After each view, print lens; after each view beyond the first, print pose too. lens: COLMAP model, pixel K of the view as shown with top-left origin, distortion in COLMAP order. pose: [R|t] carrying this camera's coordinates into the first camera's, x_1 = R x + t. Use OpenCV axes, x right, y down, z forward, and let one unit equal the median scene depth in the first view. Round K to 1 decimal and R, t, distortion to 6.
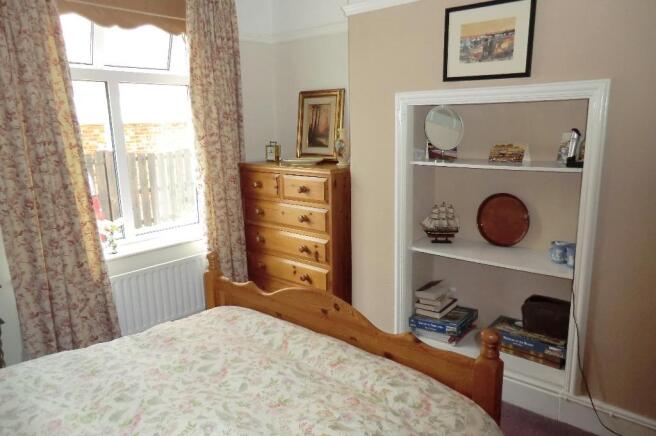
lens RADIAL K [[456.9, 0, 328.6], [0, 456.9, 219.6], [0, 0, 1]] dist [0.000052, 0.002671]
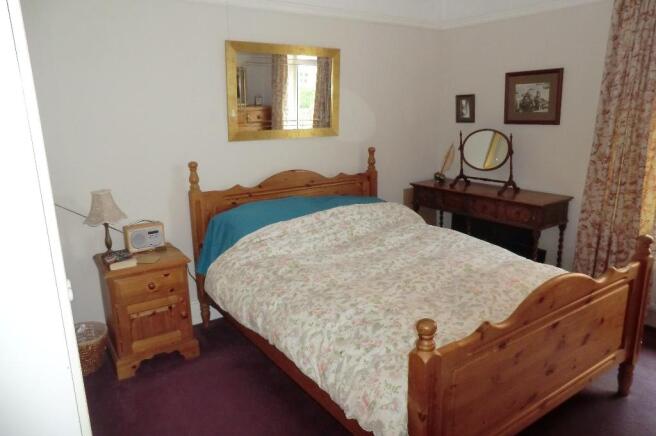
lens RADIAL K [[456.9, 0, 328.6], [0, 456.9, 219.6], [0, 0, 1]] dist [0.000052, 0.002671]
pose [[-0.264799, 0.263590, -0.927578, 1.189871], [-0.170331, 0.934005, 0.314041, -0.229508], [0.949141, 0.241153, -0.202426, 0.867161]]
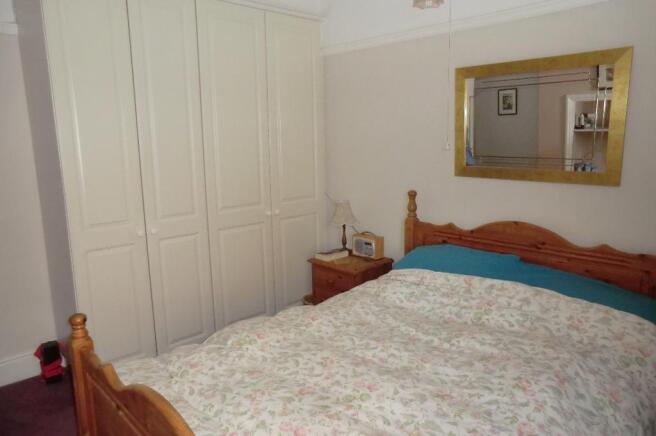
lens RADIAL K [[442.0, 0, 327.8], [0, 442.0, 229.8], [0, 0, 1]] dist [-0.088147, 0.000707]
pose [[-0.994108, 0.005270, 0.108266, -0.395500], [0.045521, 0.926768, 0.372865, -0.327046], [-0.098372, 0.375596, -0.921548, 1.756418]]
